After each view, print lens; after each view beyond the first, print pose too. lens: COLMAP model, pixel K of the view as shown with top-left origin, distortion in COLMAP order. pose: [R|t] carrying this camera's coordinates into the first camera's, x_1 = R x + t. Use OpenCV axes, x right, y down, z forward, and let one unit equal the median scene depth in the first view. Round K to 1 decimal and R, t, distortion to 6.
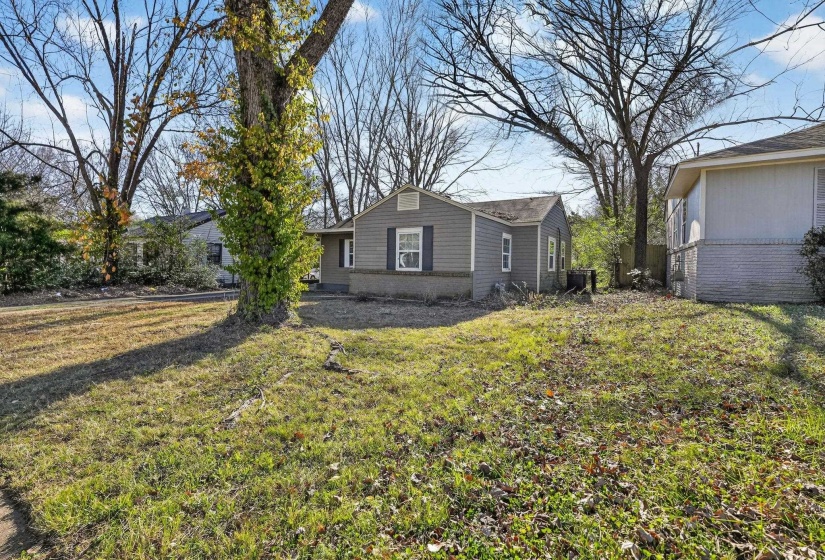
lens RADIAL K [[363.3, 0, 410.0], [0, 363.3, 273.1], [0, 0, 1]] dist [-0.012275, 0.000332]
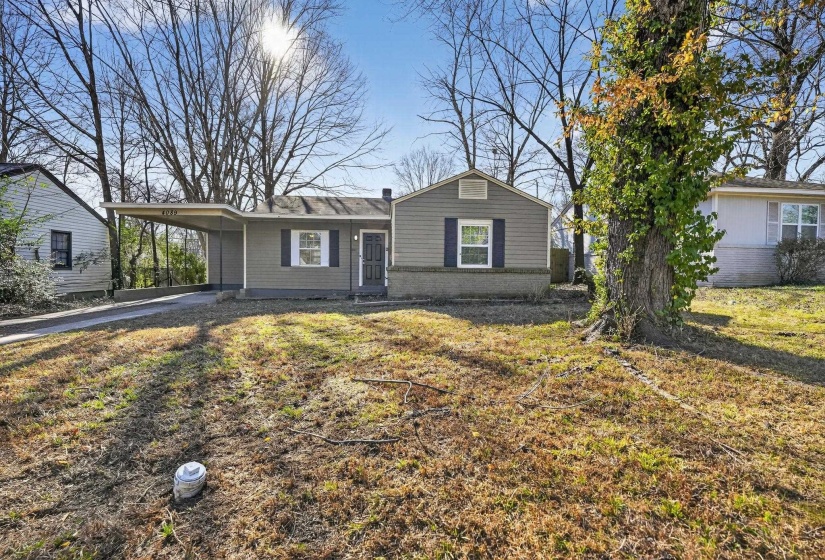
lens RADIAL K [[363.3, 0, 410.0], [0, 363.3, 273.1], [0, 0, 1]] dist [-0.012275, 0.000332]
pose [[0.811504, -0.009864, 0.584264, -0.651196], [0.013121, 0.999913, -0.001342, 0.005507], [-0.584200, 0.008756, 0.811562, 0.371764]]
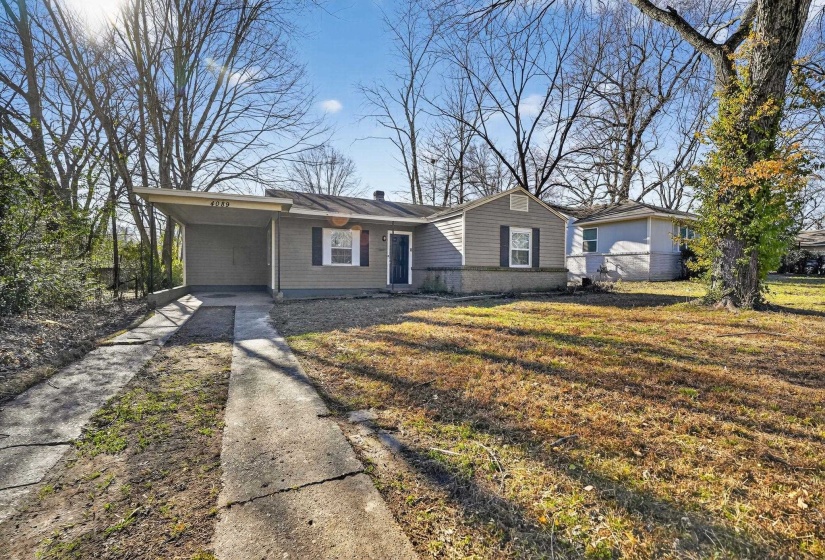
lens RADIAL K [[363.3, 0, 410.0], [0, 363.3, 273.1], [0, 0, 1]] dist [-0.012275, 0.000332]
pose [[0.542695, -0.013526, 0.839821, -1.091419], [0.015965, 0.999856, 0.005787, -0.000958], [-0.839778, 0.010267, 0.542833, 0.689905]]
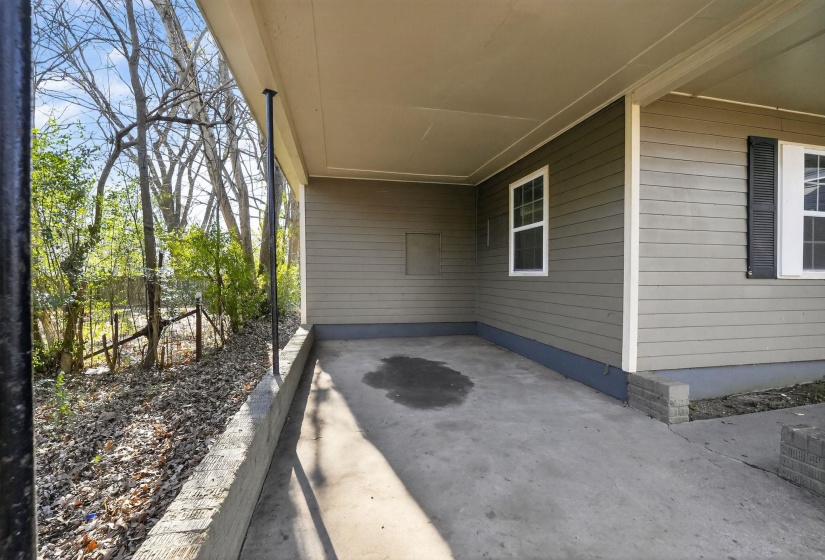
lens RADIAL K [[363.3, 0, 410.0], [0, 363.3, 273.1], [0, 0, 1]] dist [-0.012275, 0.000332]
pose [[0.714692, -0.004972, 0.699421, -0.720578], [0.018938, 0.999746, -0.012244, -0.029676], [-0.699183, 0.021997, 0.714605, 1.542345]]
